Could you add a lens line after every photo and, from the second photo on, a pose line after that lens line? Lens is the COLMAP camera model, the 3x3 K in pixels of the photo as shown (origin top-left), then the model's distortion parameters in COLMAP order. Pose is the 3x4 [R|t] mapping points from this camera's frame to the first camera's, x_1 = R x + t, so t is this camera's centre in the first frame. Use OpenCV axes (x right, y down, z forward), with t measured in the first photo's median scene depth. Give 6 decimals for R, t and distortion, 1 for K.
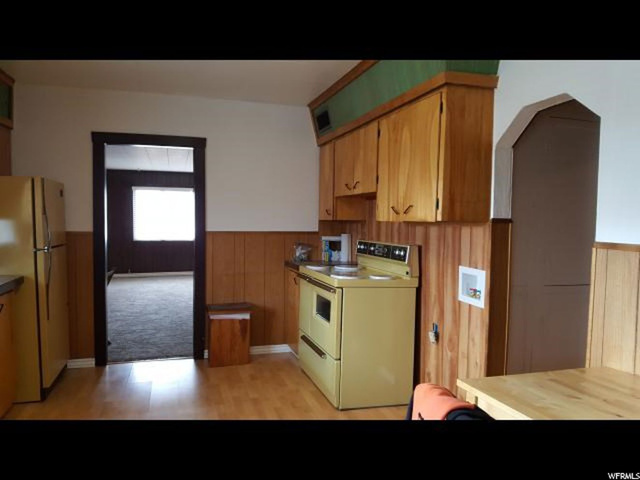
lens RADIAL K [[483.4, 0, 316.5], [0, 483.4, 241.1], [0, 0, 1]] dist [0.003699, -0.001805]
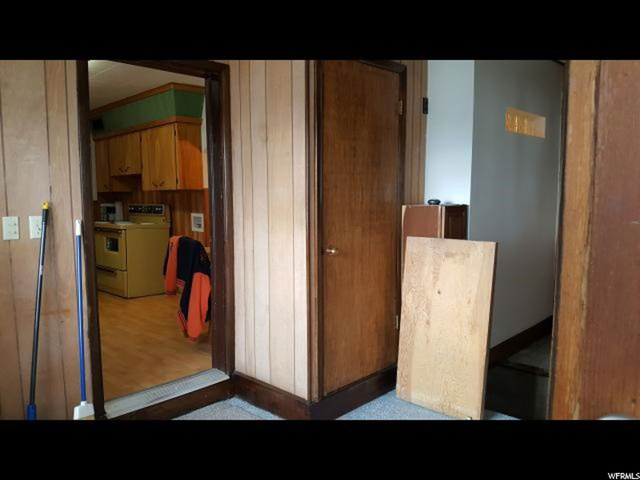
lens RADIAL K [[483.4, 0, 315.0], [0, 483.4, 244.5], [0, 0, 1]] dist [0.003699, -0.001805]
pose [[0.878800, -0.079789, 0.470472, -0.164993], [0.050668, 0.995951, 0.074263, 0.052438], [-0.474493, -0.041425, 0.879284, -0.819043]]
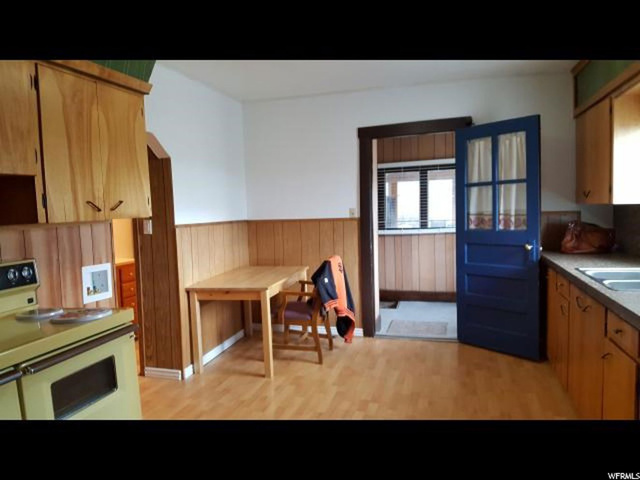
lens RADIAL K [[483.4, 0, 317.3], [0, 483.4, 239.7], [0, 0, 1]] dist [0.003699, -0.001805]
pose [[-0.833979, -0.015423, 0.551580, -0.523167], [0.057927, 0.991639, 0.115312, -0.072725], [-0.548747, 0.128120, -0.826113, 1.331114]]
